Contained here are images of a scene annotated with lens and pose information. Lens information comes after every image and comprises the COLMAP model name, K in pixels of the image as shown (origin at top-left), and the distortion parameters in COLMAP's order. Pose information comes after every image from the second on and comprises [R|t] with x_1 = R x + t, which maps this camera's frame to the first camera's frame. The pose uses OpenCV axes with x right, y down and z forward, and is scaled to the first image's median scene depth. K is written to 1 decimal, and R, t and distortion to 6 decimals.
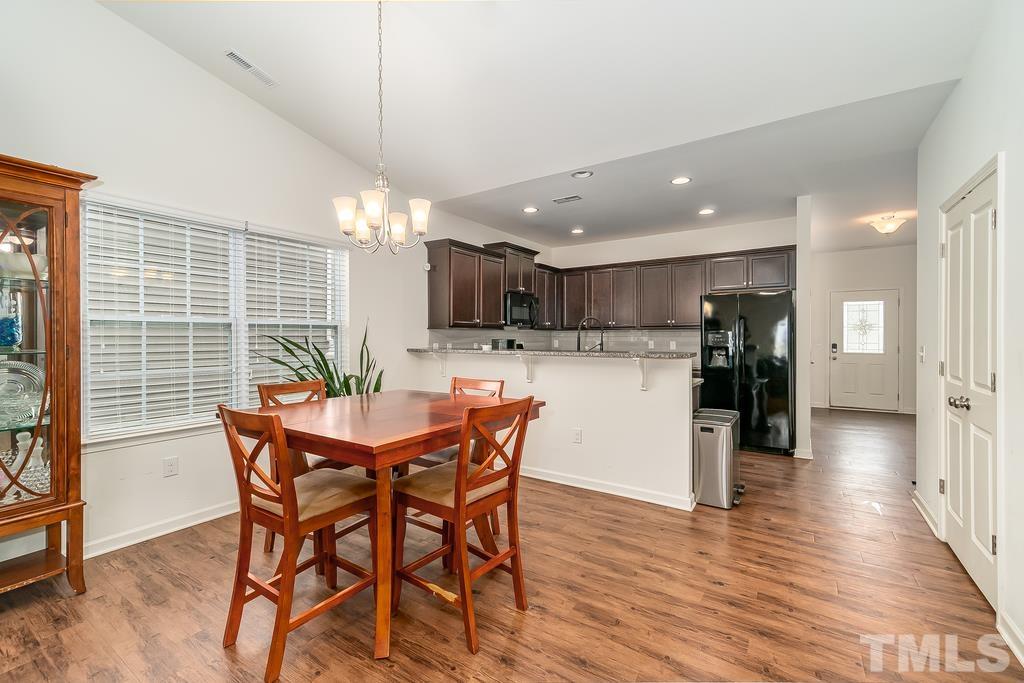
lens RADIAL K [[435.5, 0, 509.0], [0, 435.5, 337.0], [0, 0, 1]] dist [-0.000674, -0.000110]
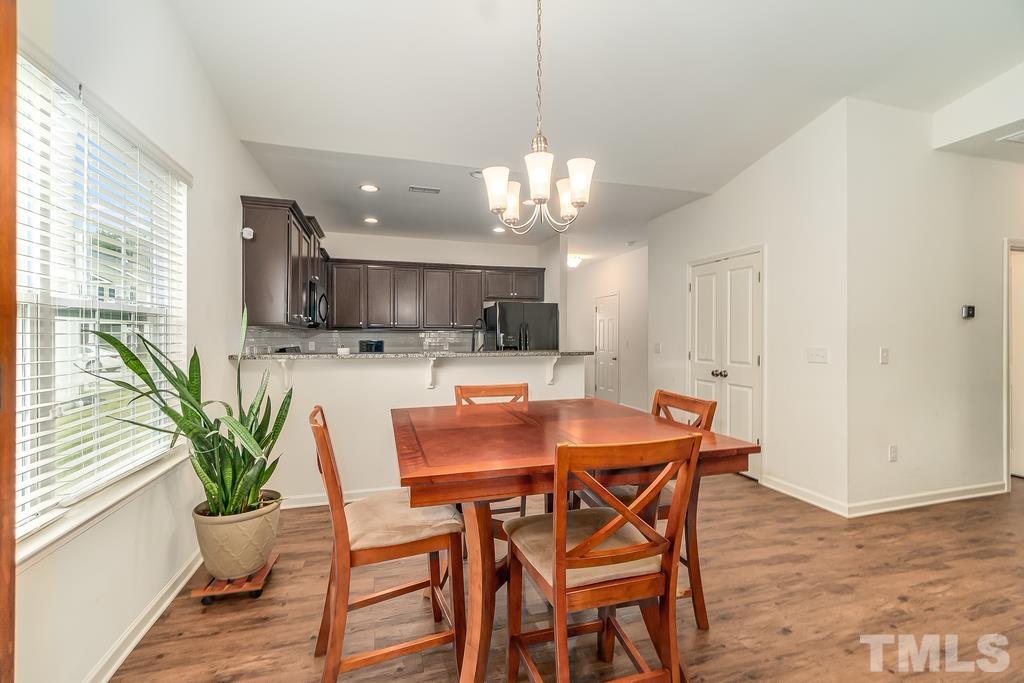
lens RADIAL K [[435.5, 0, 509.0], [0, 435.5, 337.0], [0, 0, 1]] dist [-0.000674, -0.000110]
pose [[0.634322, -0.000731, 0.773069, -0.388497], [0.002314, 0.999997, -0.000953, 0.000504], [-0.773066, 0.002394, 0.634321, 0.221217]]
